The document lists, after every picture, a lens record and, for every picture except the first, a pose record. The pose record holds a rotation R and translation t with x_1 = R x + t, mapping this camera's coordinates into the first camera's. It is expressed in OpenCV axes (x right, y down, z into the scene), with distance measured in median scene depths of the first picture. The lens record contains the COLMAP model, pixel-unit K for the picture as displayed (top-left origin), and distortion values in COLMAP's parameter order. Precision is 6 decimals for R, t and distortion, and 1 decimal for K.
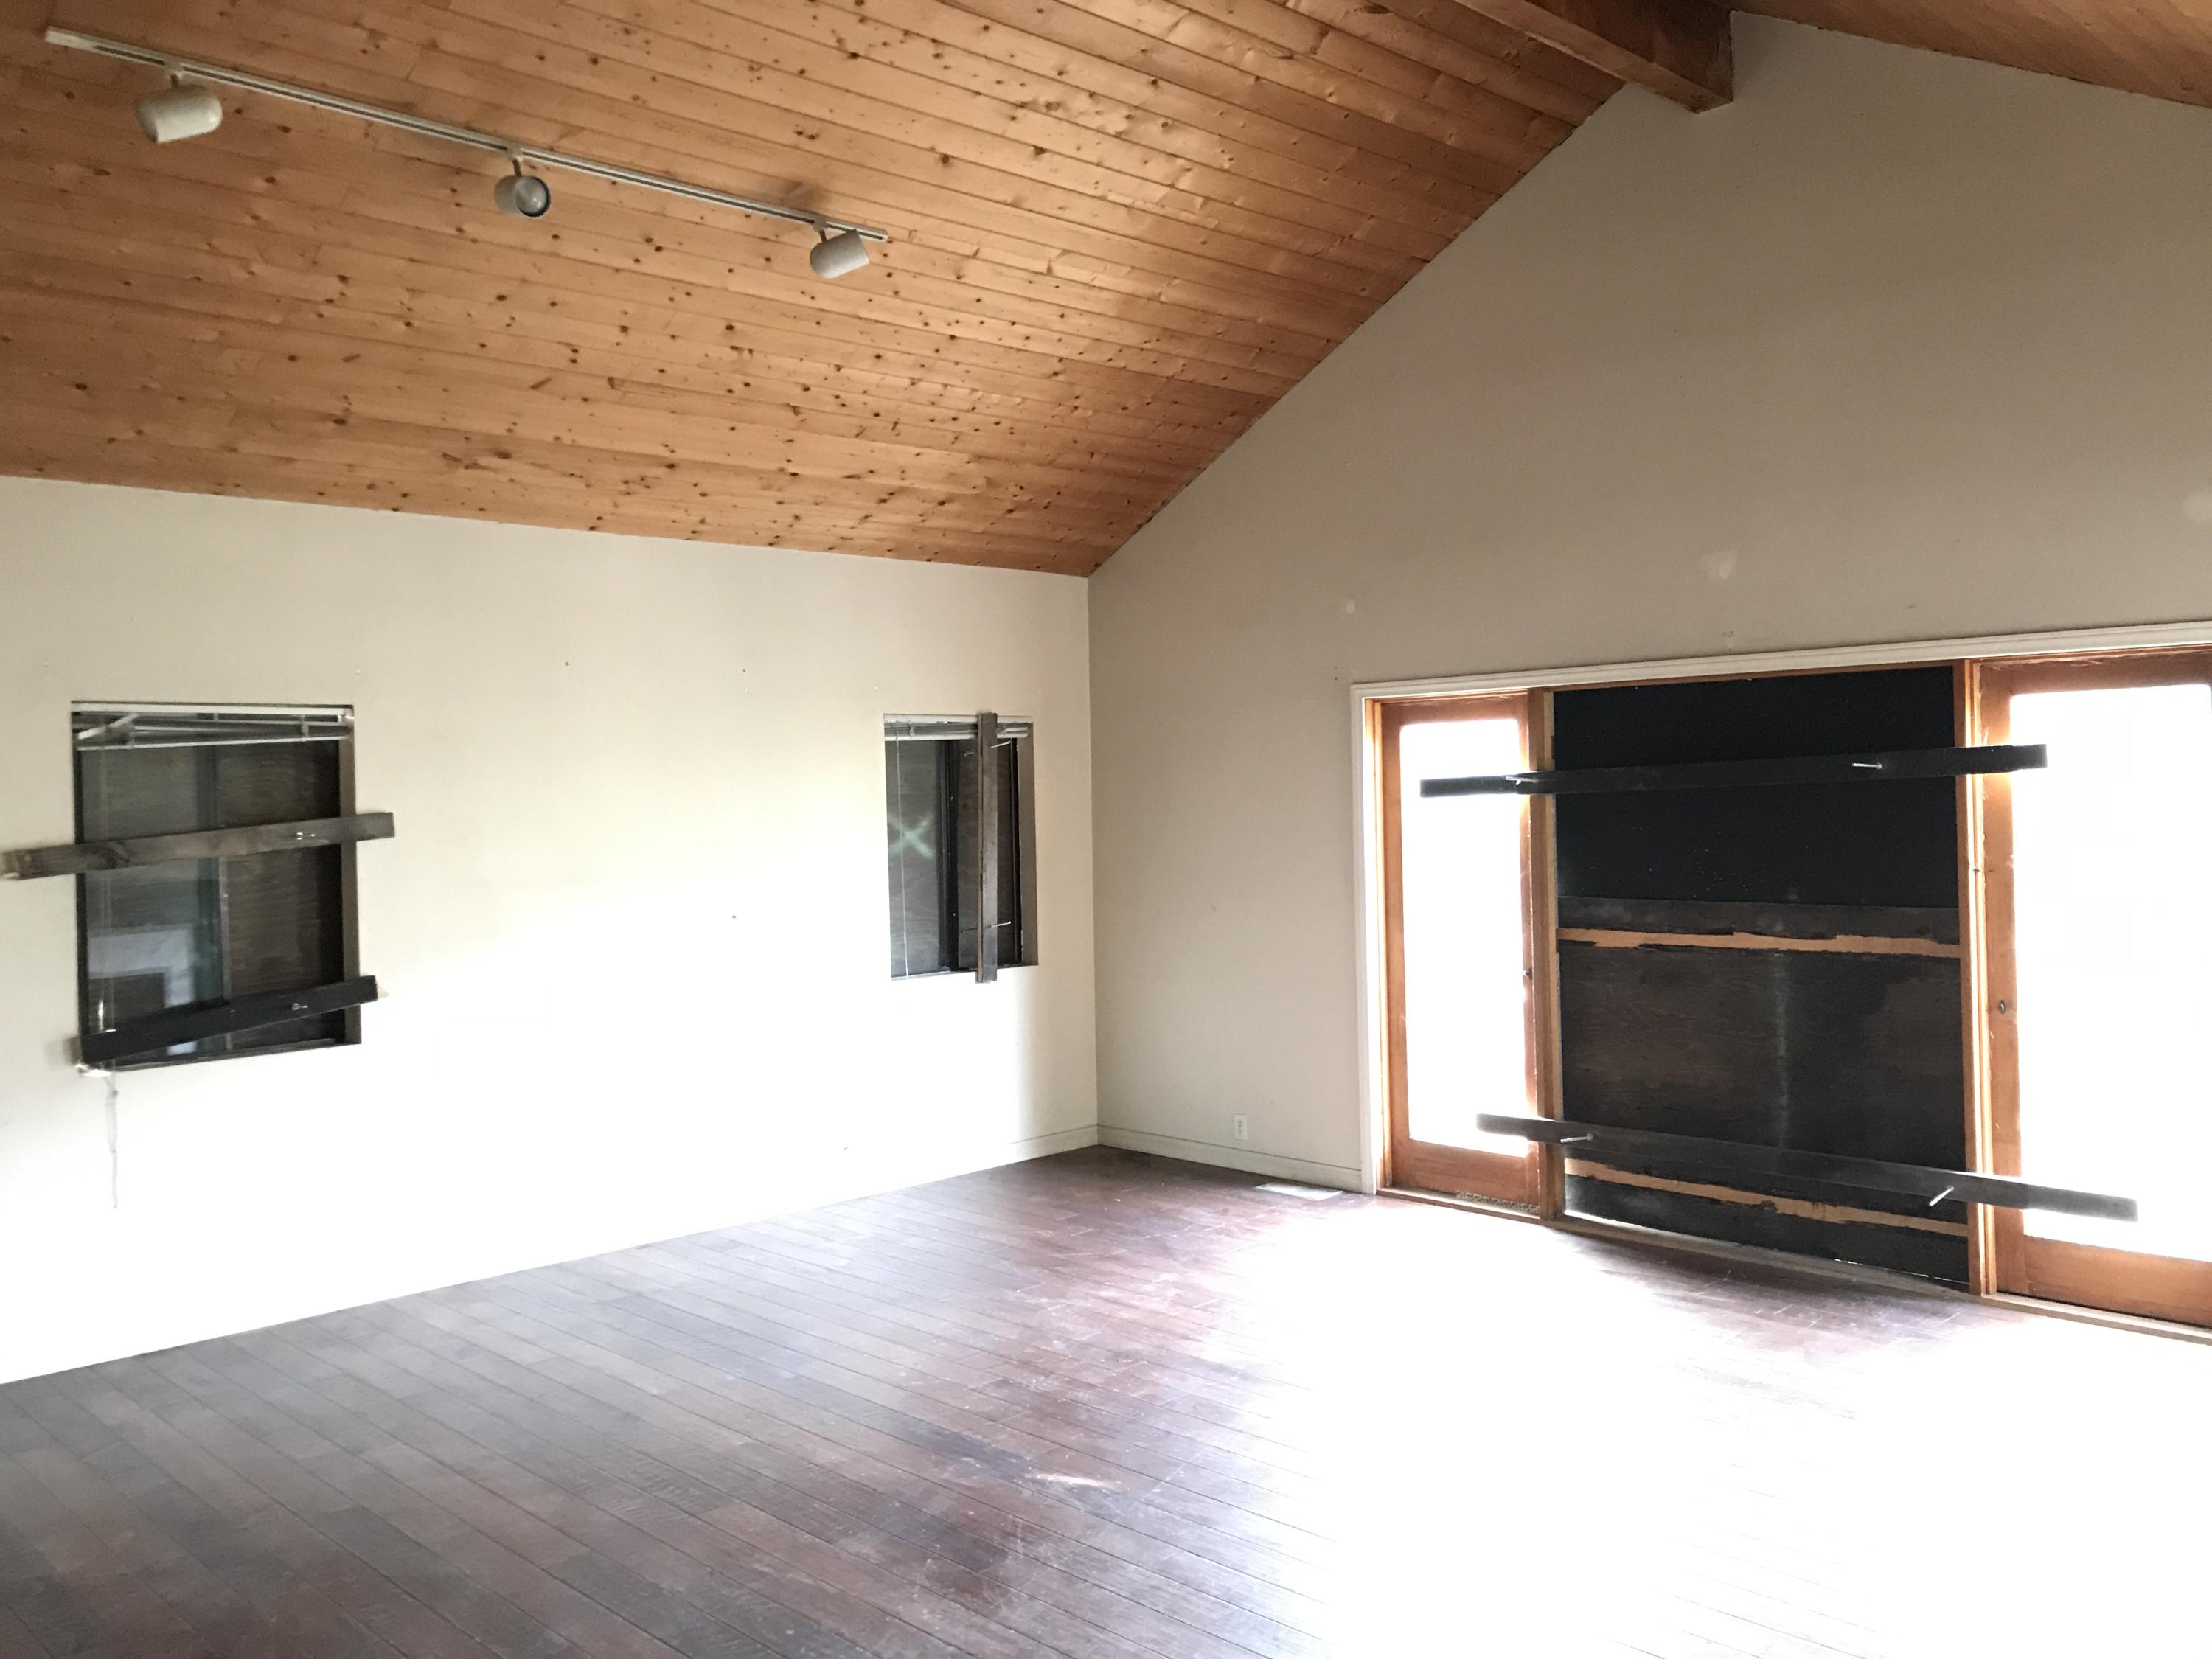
lens RADIAL K [[1820.8, 0, 1110.9], [0, 1820.8, 830.2], [0, 0, 1]] dist [0.014008, 0.006008]
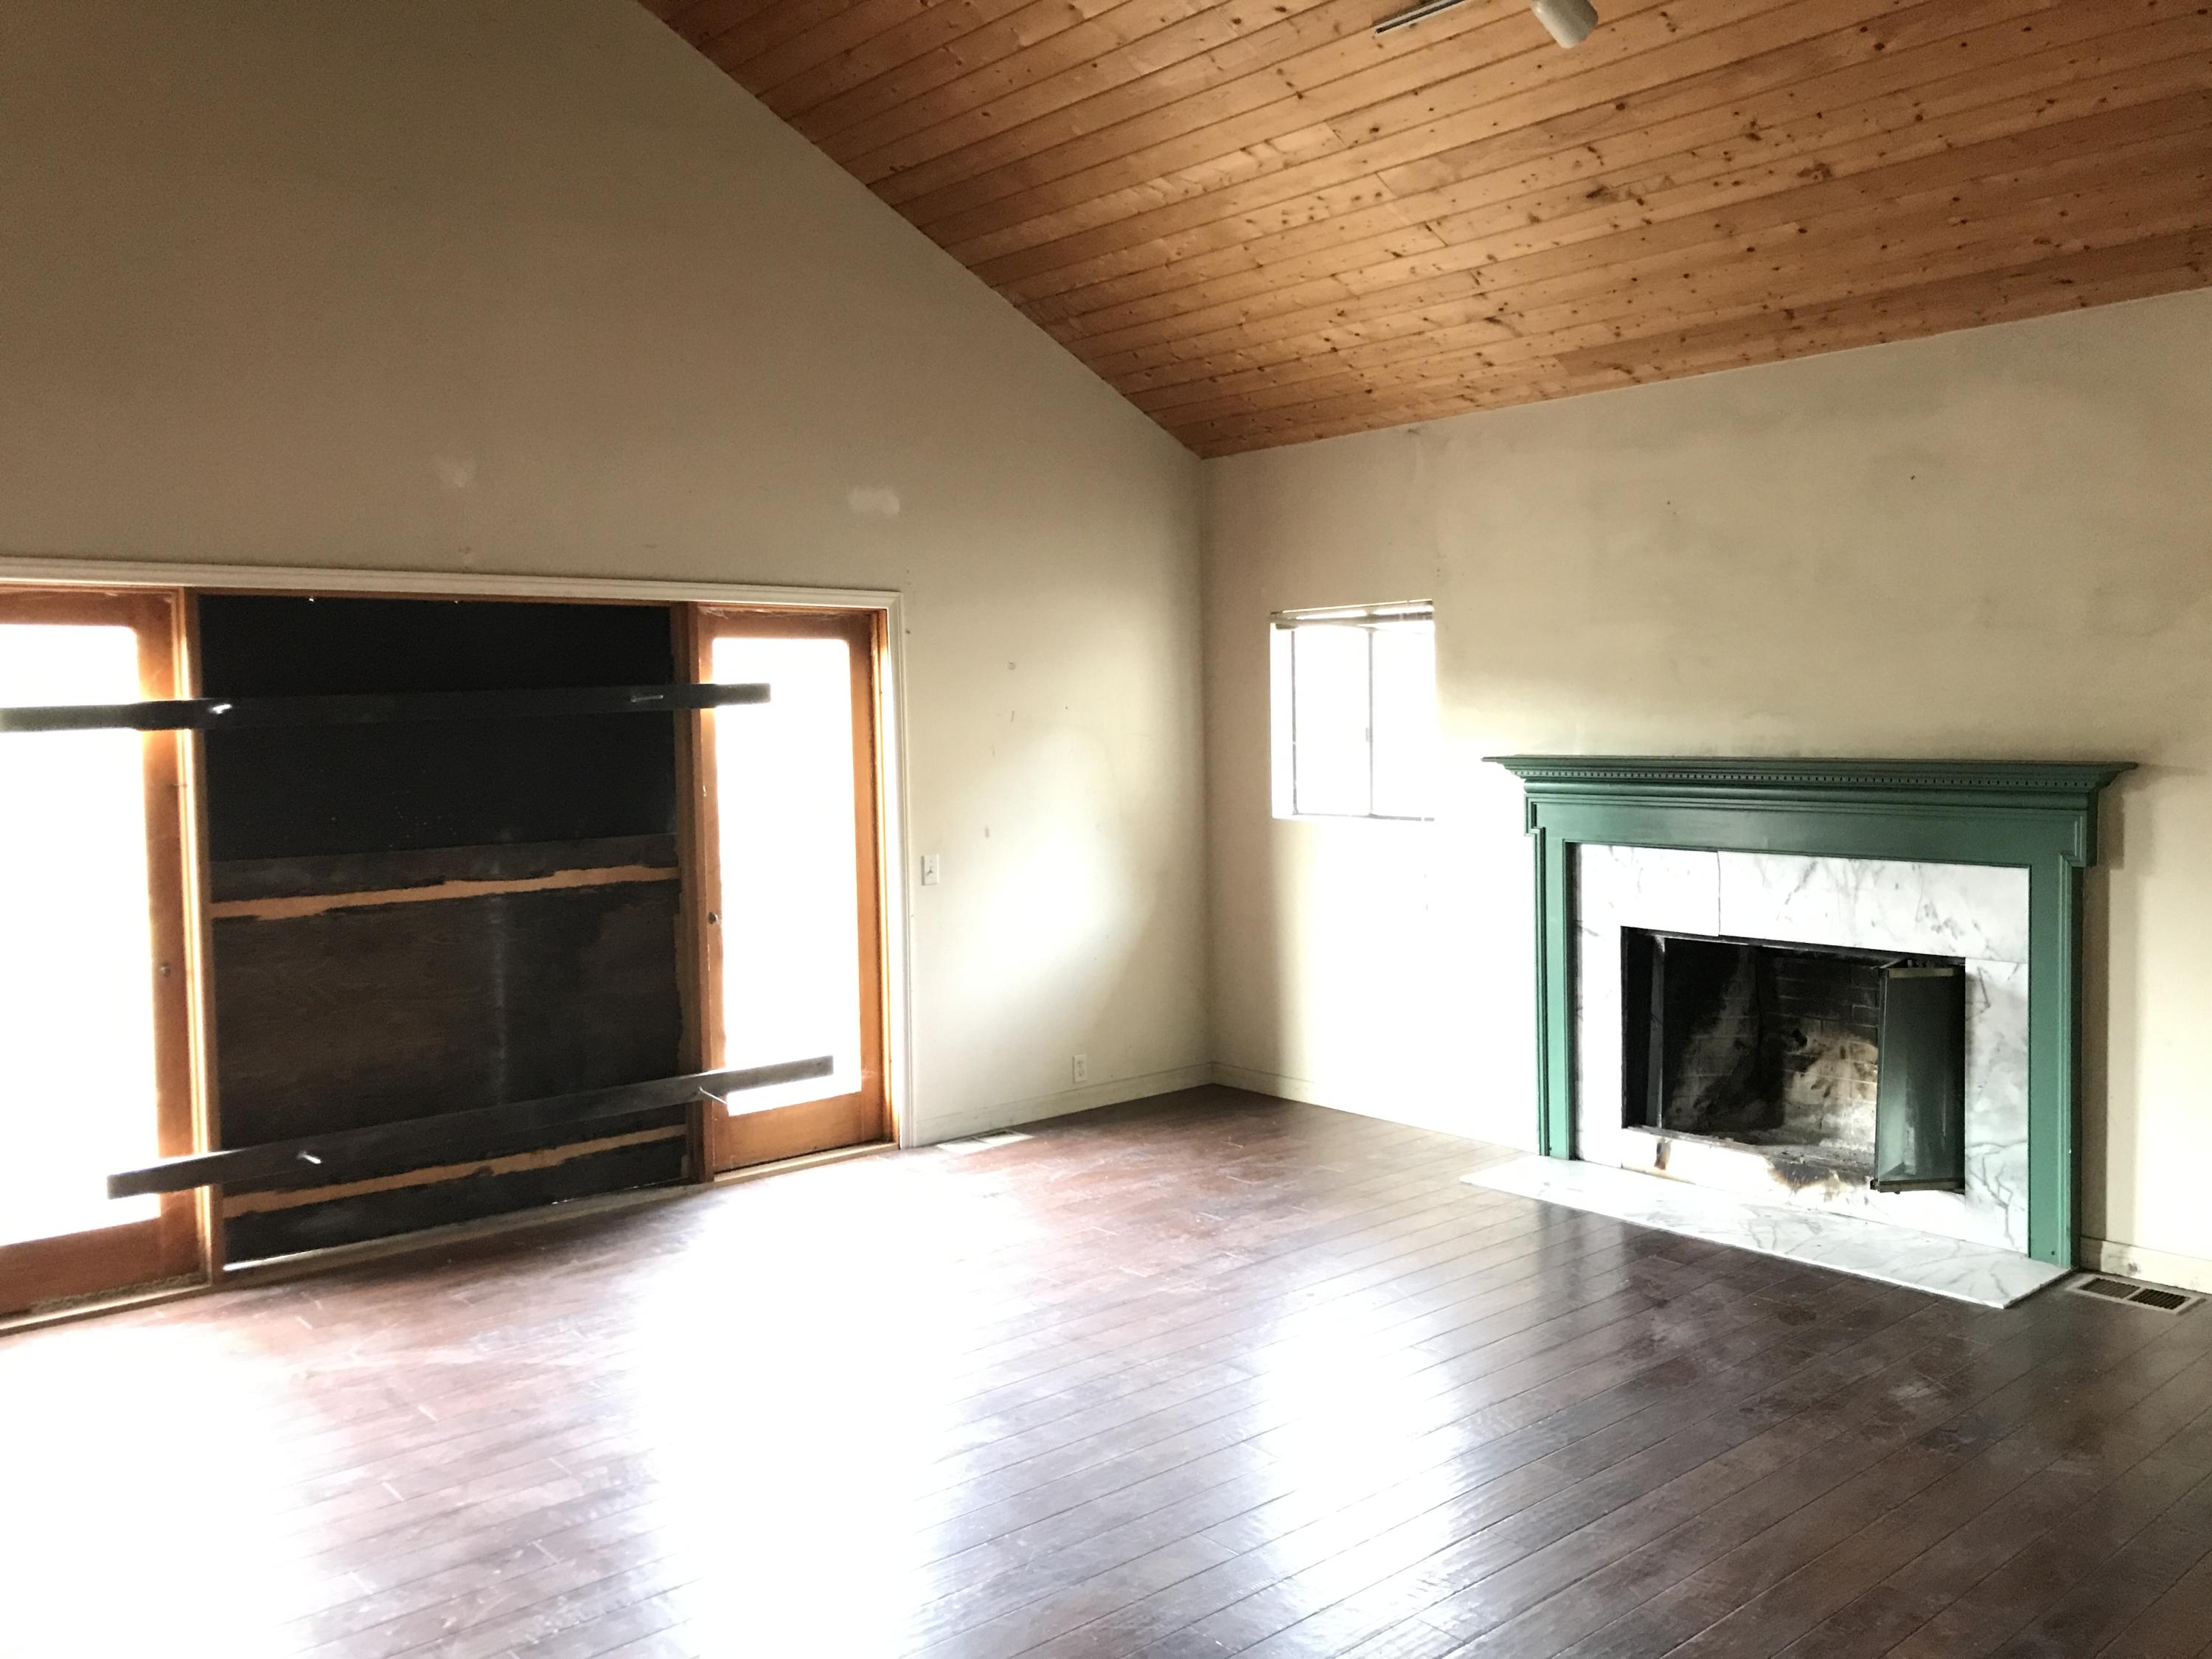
lens RADIAL K [[1820.8, 0, 1111.1], [0, 1820.8, 820.7], [0, 0, 1]] dist [0.014008, 0.006008]
pose [[0.052550, -0.039743, 0.997827, -0.549416], [0.036082, 0.998631, 0.037875, 0.003682], [-0.997966, 0.034014, 0.053912, 0.632442]]
